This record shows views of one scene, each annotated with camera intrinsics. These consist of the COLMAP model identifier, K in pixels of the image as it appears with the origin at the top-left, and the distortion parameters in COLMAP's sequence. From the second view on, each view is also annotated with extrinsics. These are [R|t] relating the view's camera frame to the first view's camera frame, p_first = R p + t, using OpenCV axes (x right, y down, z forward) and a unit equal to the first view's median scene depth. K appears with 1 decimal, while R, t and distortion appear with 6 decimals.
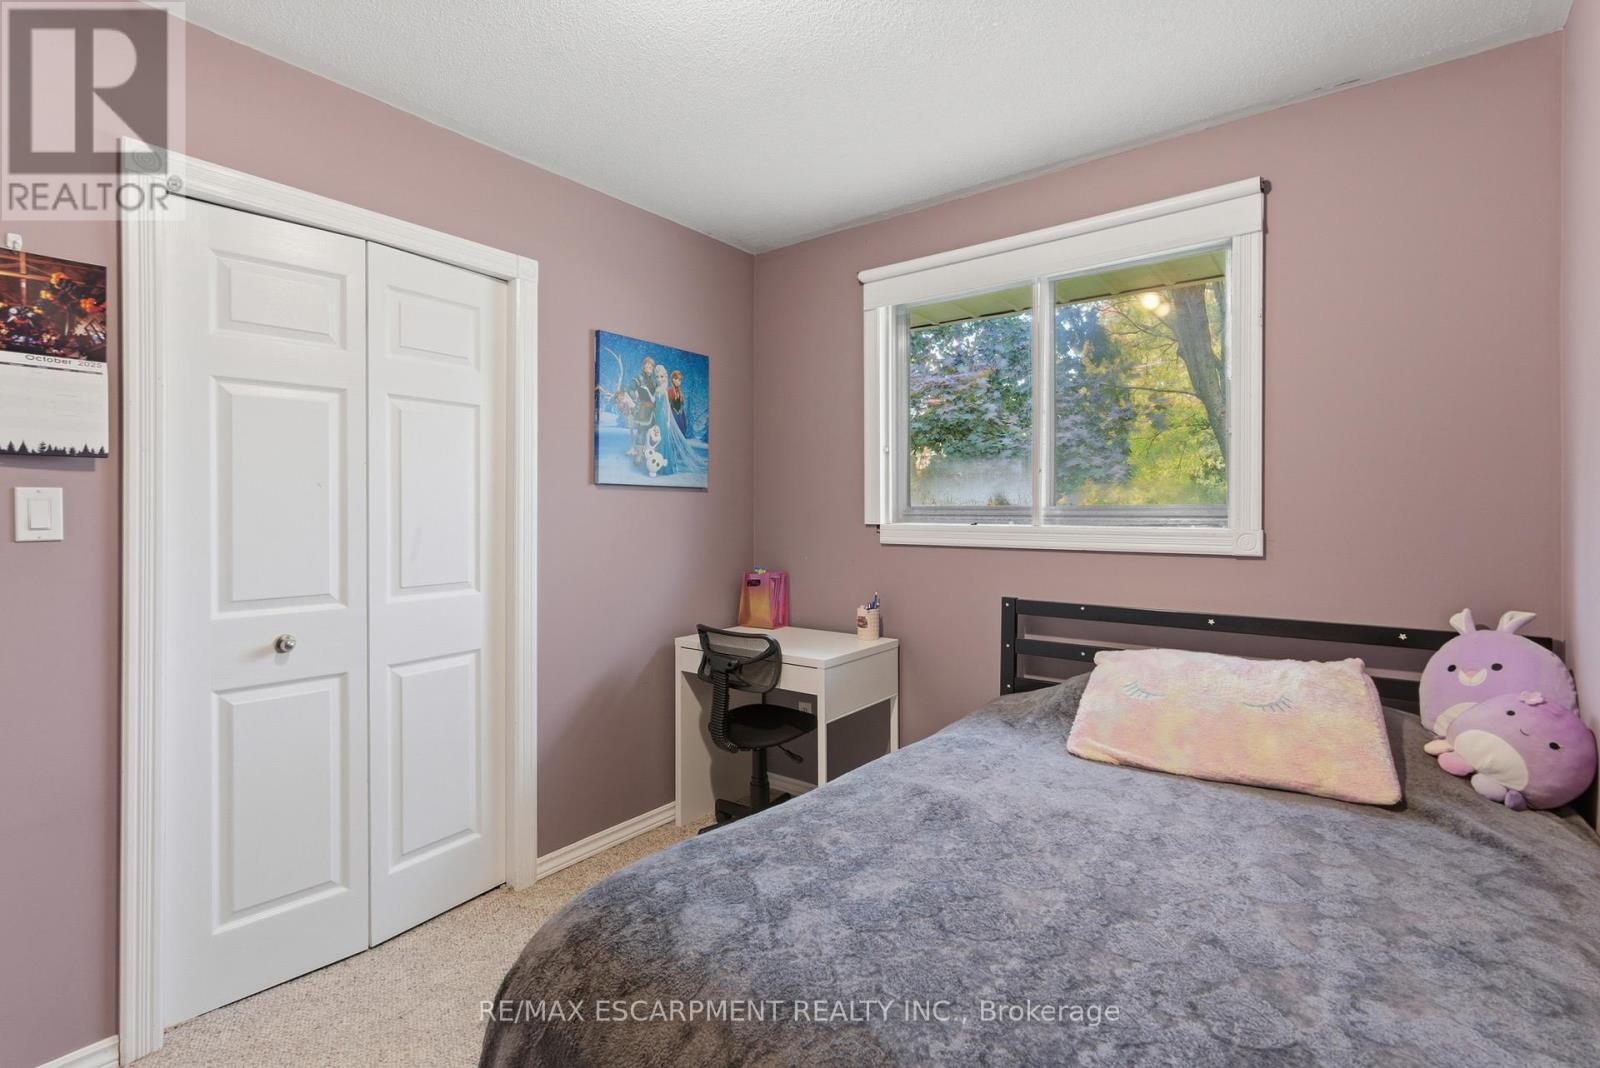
lens RADIAL K [[732.9, 0, 803.6], [0, 732.9, 521.3], [0, 0, 1]] dist [-0.000736, 0.001026]
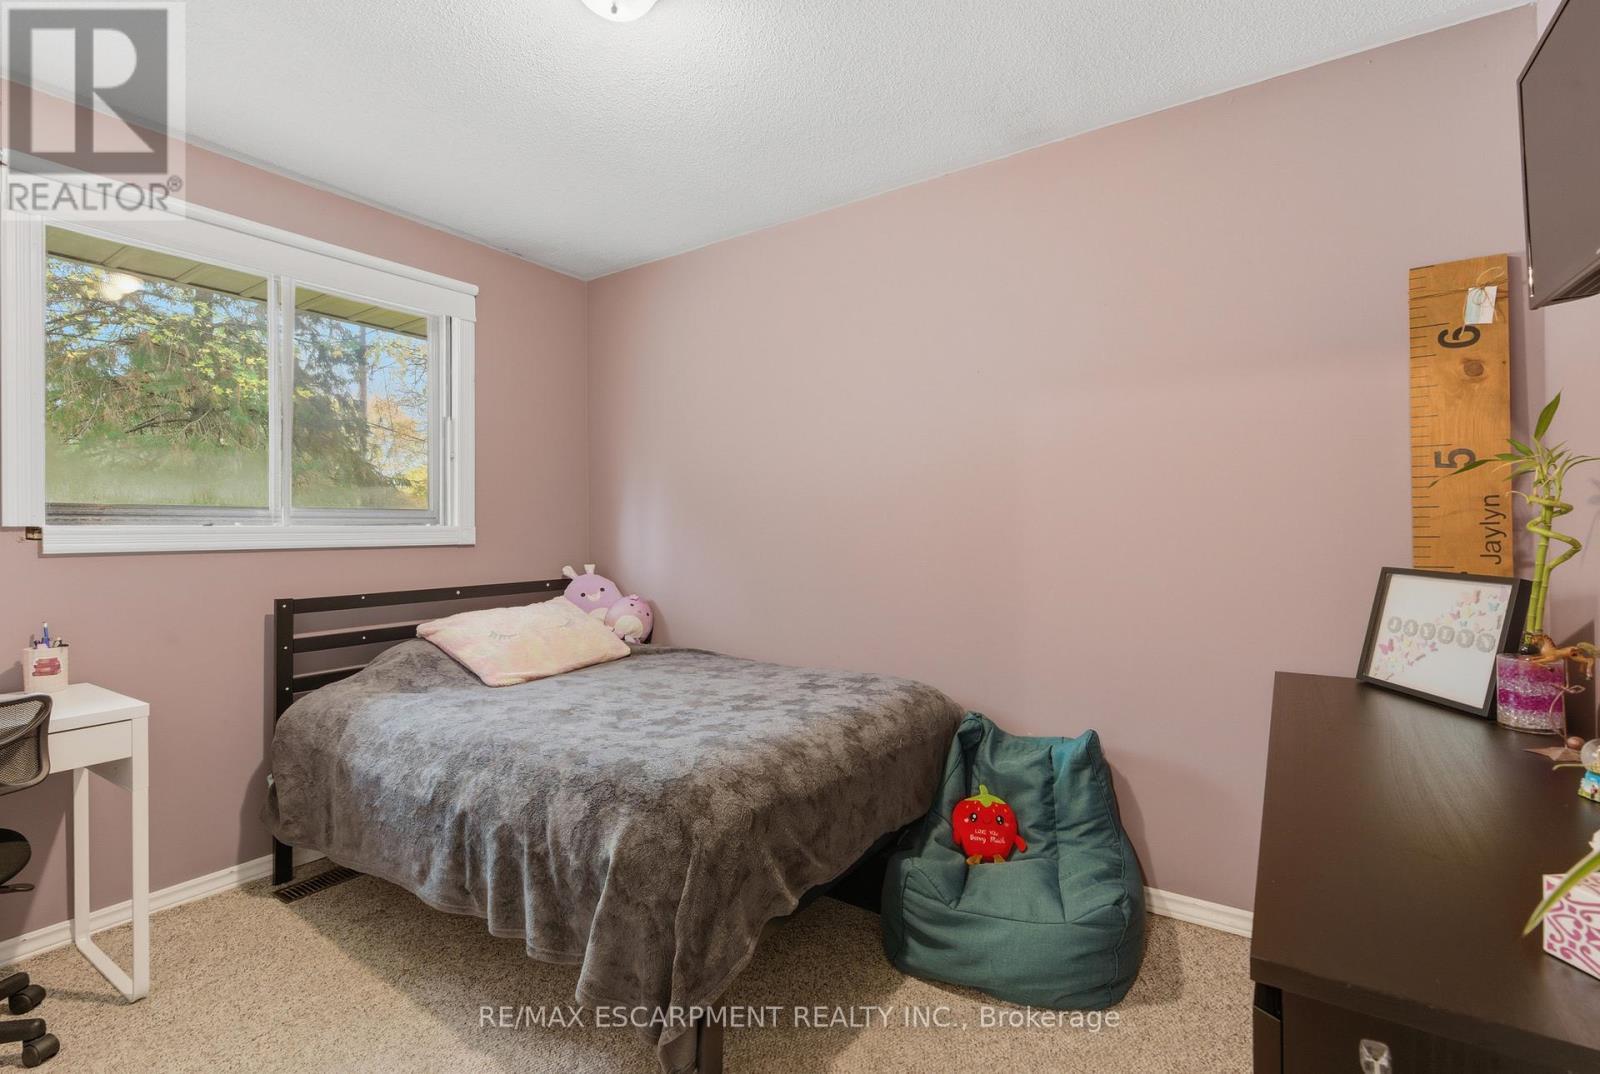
lens RADIAL K [[734.3, 0, 801.3], [0, 734.3, 529.1], [0, 0, 1]] dist [-0.000064, 0.000027]
pose [[-0.058139, -0.001182, 0.998308, -0.843858], [0.018572, 0.999825, 0.002266, 0.024792], [-0.998136, 0.018672, -0.058107, 0.409305]]
